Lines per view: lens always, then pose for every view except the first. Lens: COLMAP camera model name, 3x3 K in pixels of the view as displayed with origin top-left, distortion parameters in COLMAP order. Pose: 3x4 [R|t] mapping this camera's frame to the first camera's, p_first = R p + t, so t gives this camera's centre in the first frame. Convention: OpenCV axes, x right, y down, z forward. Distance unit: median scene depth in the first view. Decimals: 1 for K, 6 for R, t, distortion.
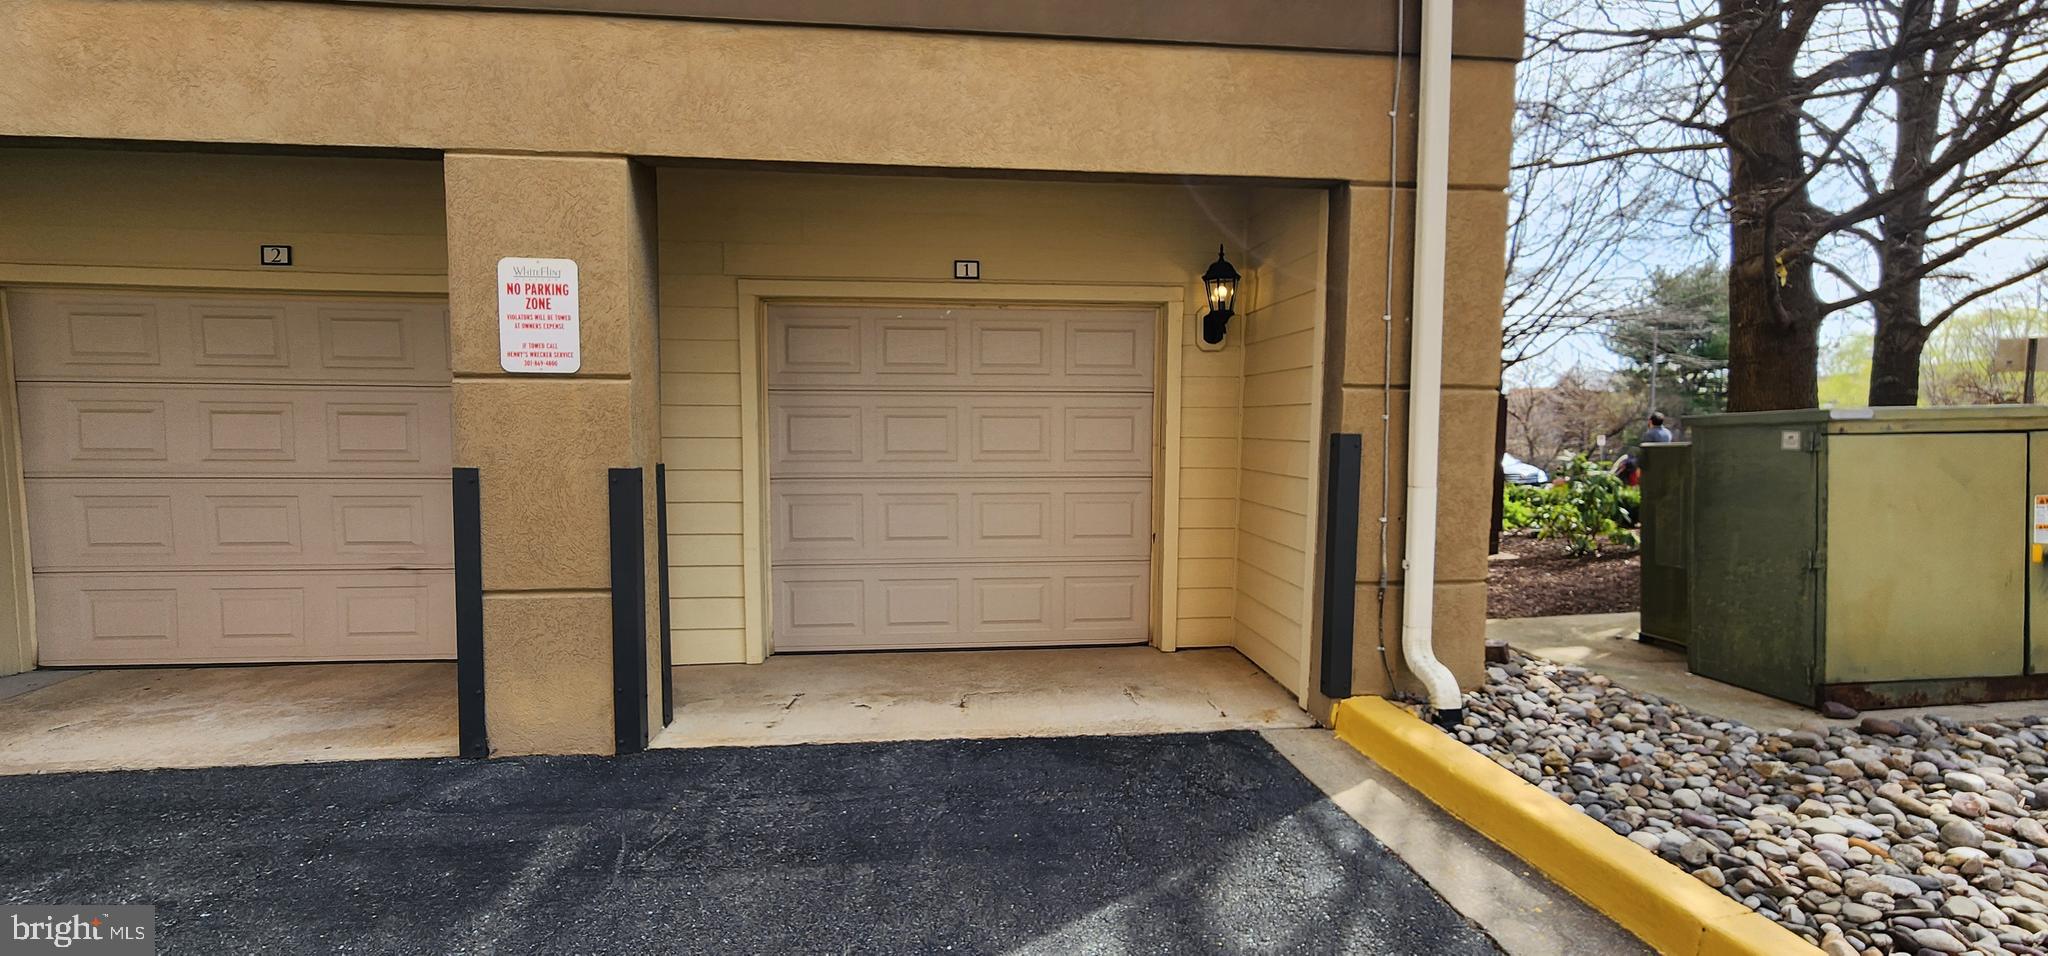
lens RADIAL K [[843.0, 0, 1032.9], [0, 843.0, 490.3], [0, 0, 1]] dist [-0.000327, -0.000115]
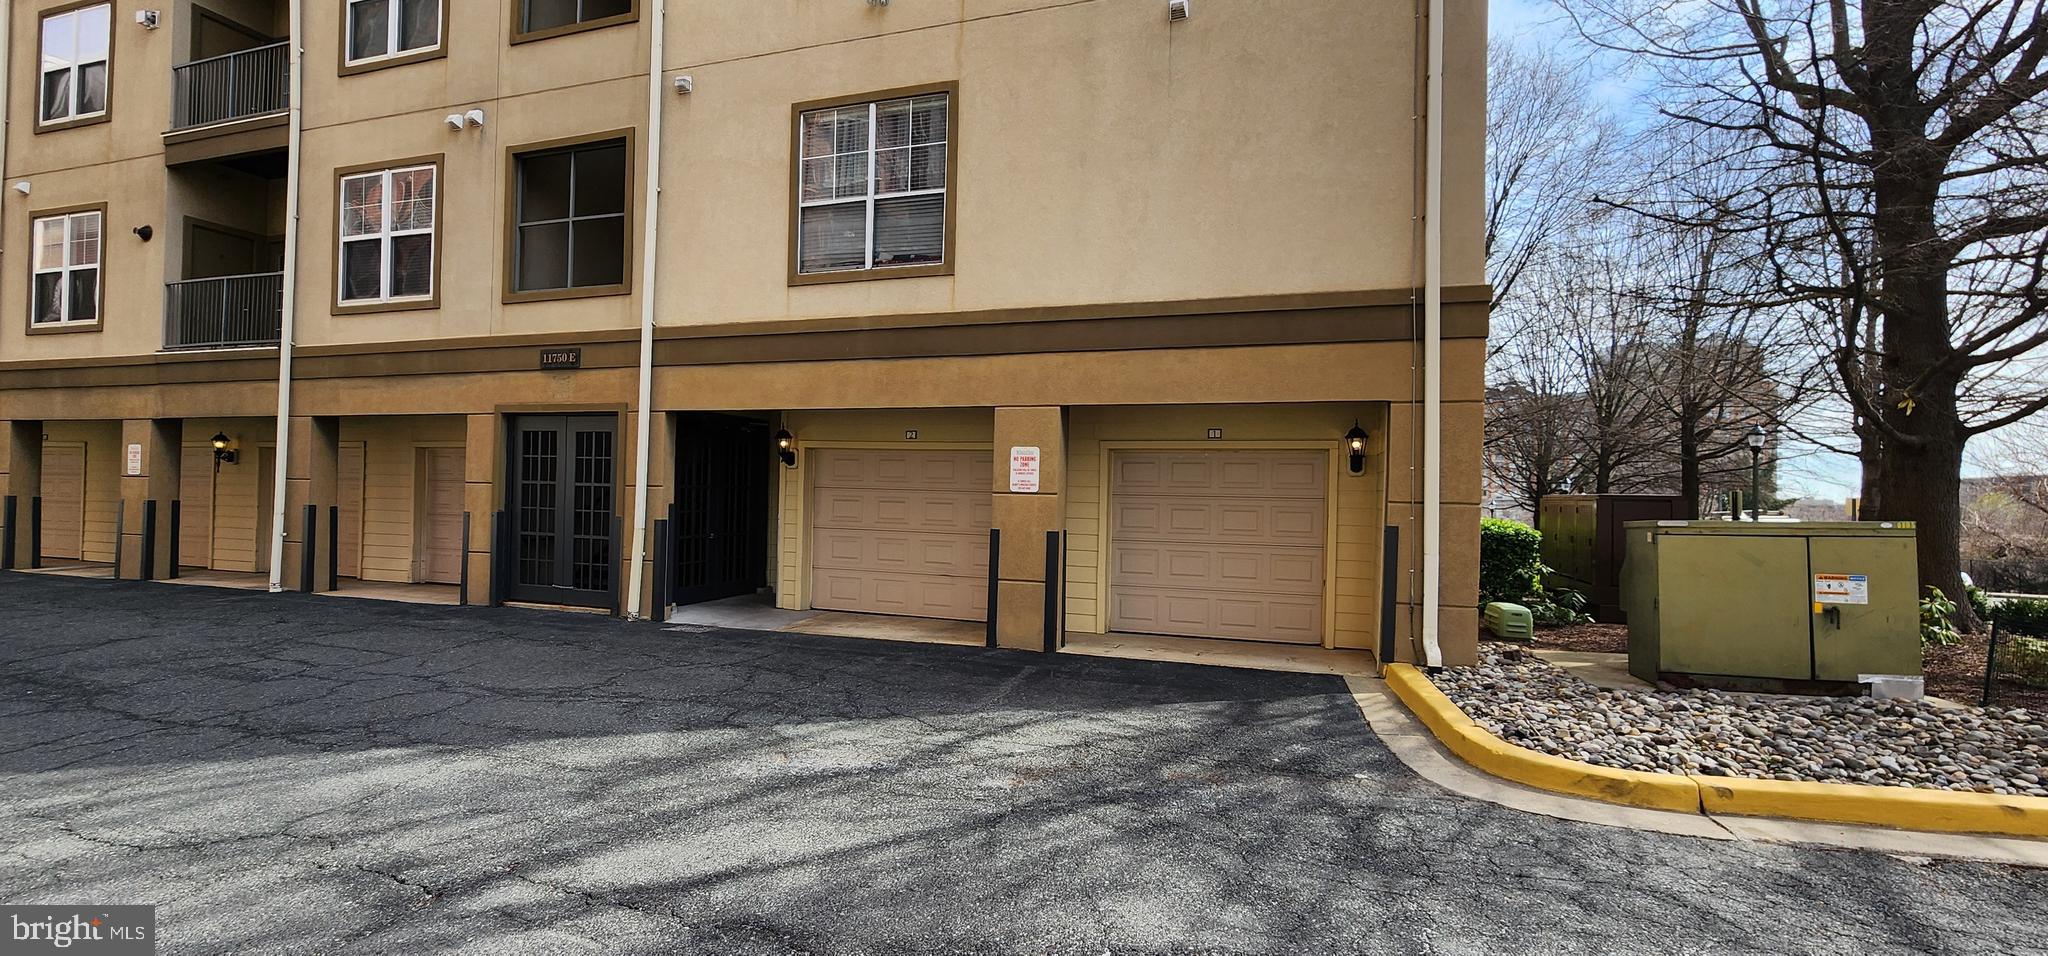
lens RADIAL K [[843.0, 0, 1027.7], [0, 843.0, 478.2], [0, 0, 1]] dist [-0.000327, -0.000115]
pose [[0.916420, 0.006904, -0.400159, 0.389488], [-0.048226, 0.994471, -0.093287, 0.047547], [0.397302, 0.104788, 0.911686, -1.171487]]
